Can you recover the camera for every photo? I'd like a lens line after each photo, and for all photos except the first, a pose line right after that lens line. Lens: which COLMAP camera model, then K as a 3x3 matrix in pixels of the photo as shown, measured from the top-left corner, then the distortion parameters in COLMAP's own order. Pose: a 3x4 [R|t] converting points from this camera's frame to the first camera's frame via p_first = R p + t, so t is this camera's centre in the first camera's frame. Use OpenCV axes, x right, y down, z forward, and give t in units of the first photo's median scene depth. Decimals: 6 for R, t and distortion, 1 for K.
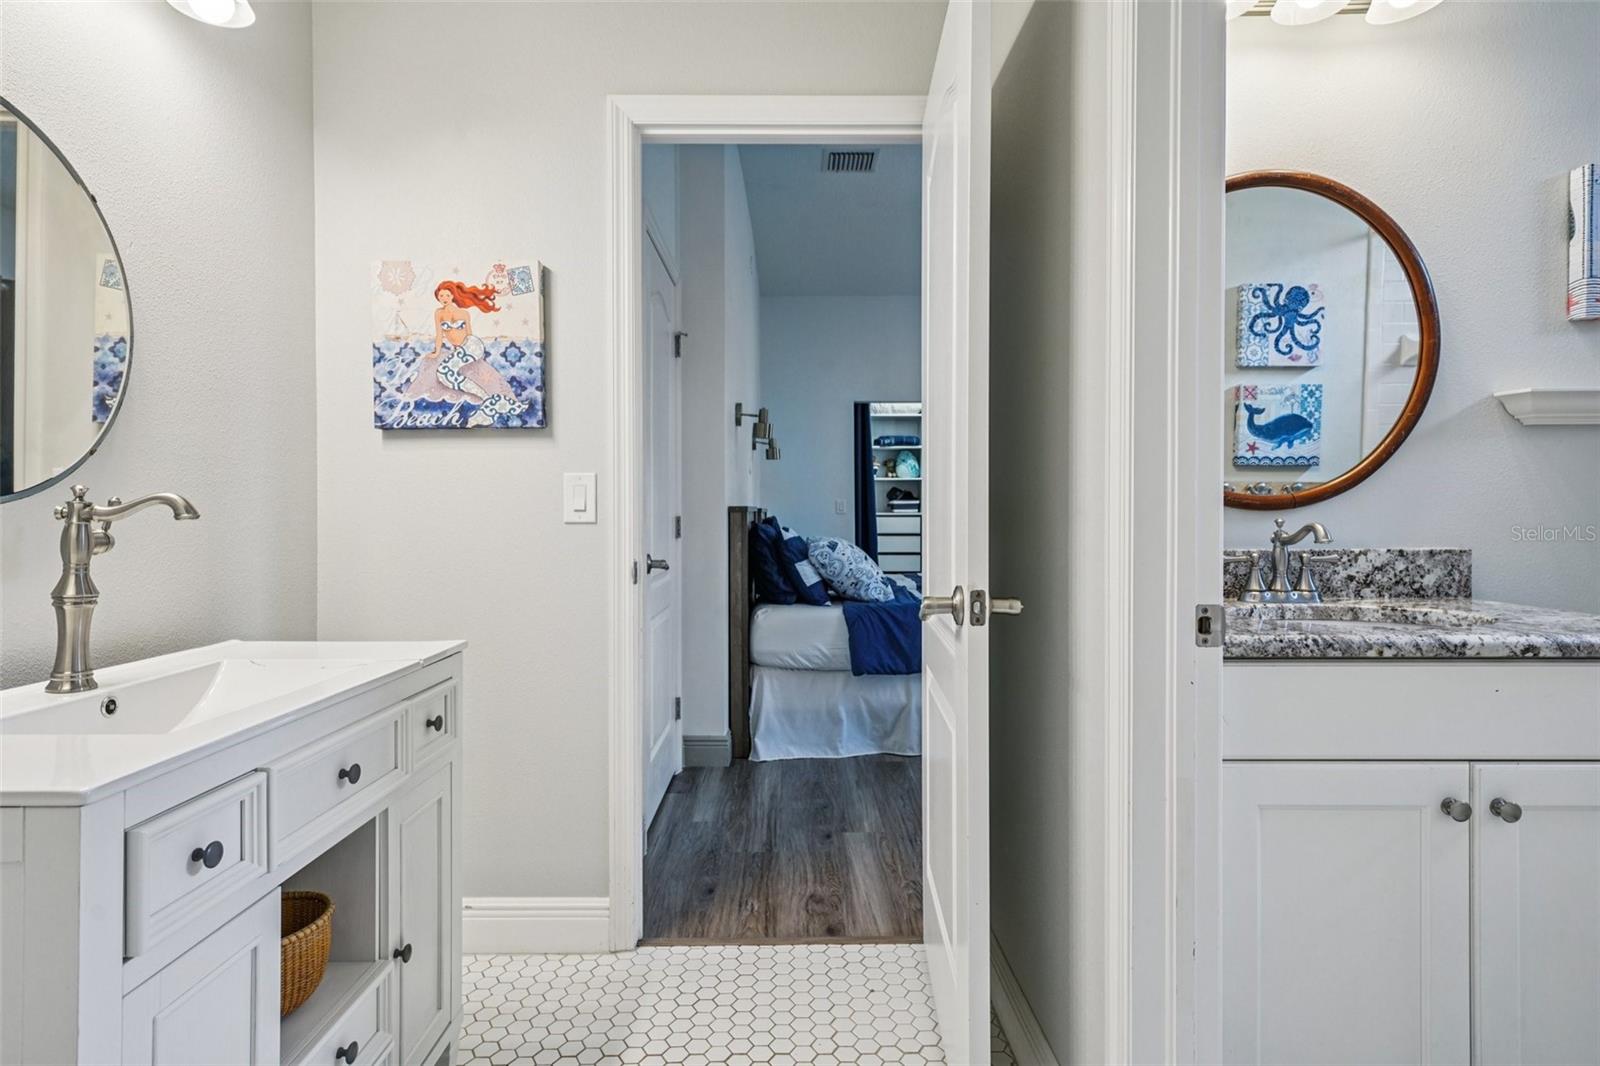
lens RADIAL K [[910.6, 0, 799.6], [0, 910.6, 523.7], [0, 0, 1]] dist [0.020485, 0.000951]
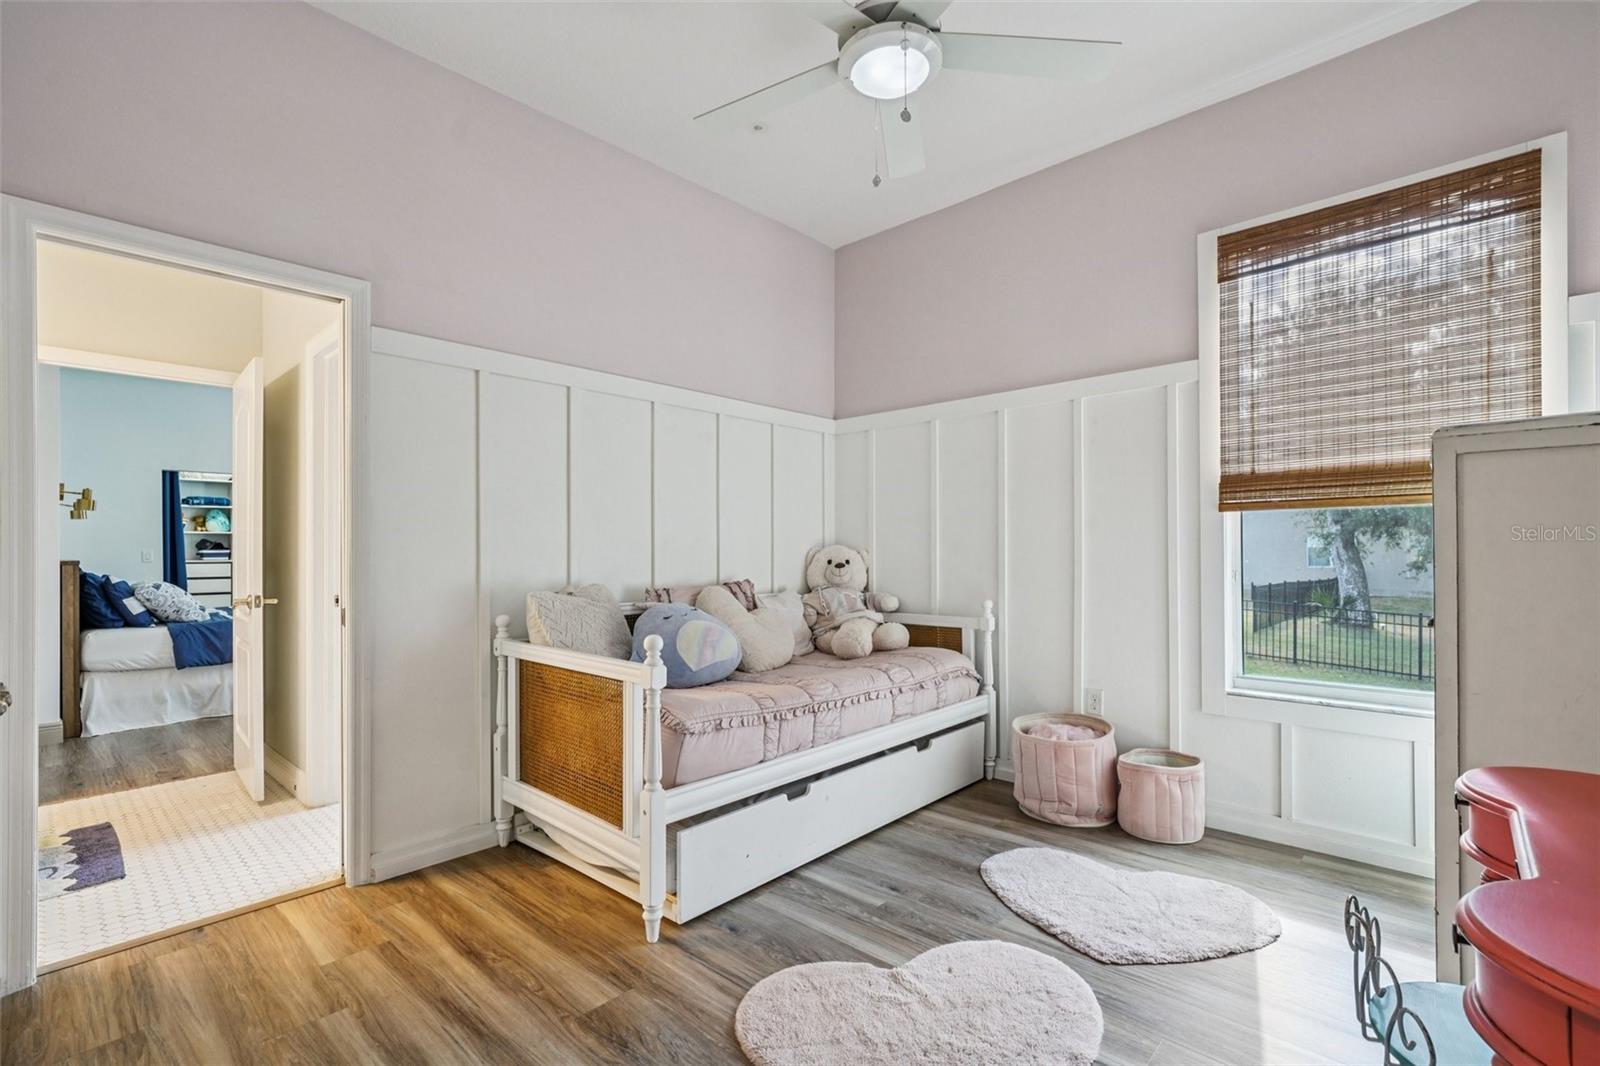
lens RADIAL K [[709.6, 0, 793.4], [0, 709.6, 548.6], [0, 0, 1]] dist [0.001157, 0.000535]
pose [[0.695049, 0.003641, 0.718953, -0.075387], [0.011617, 0.999800, -0.016293, -0.006432], [-0.718868, 0.019676, 0.694868, -0.550243]]
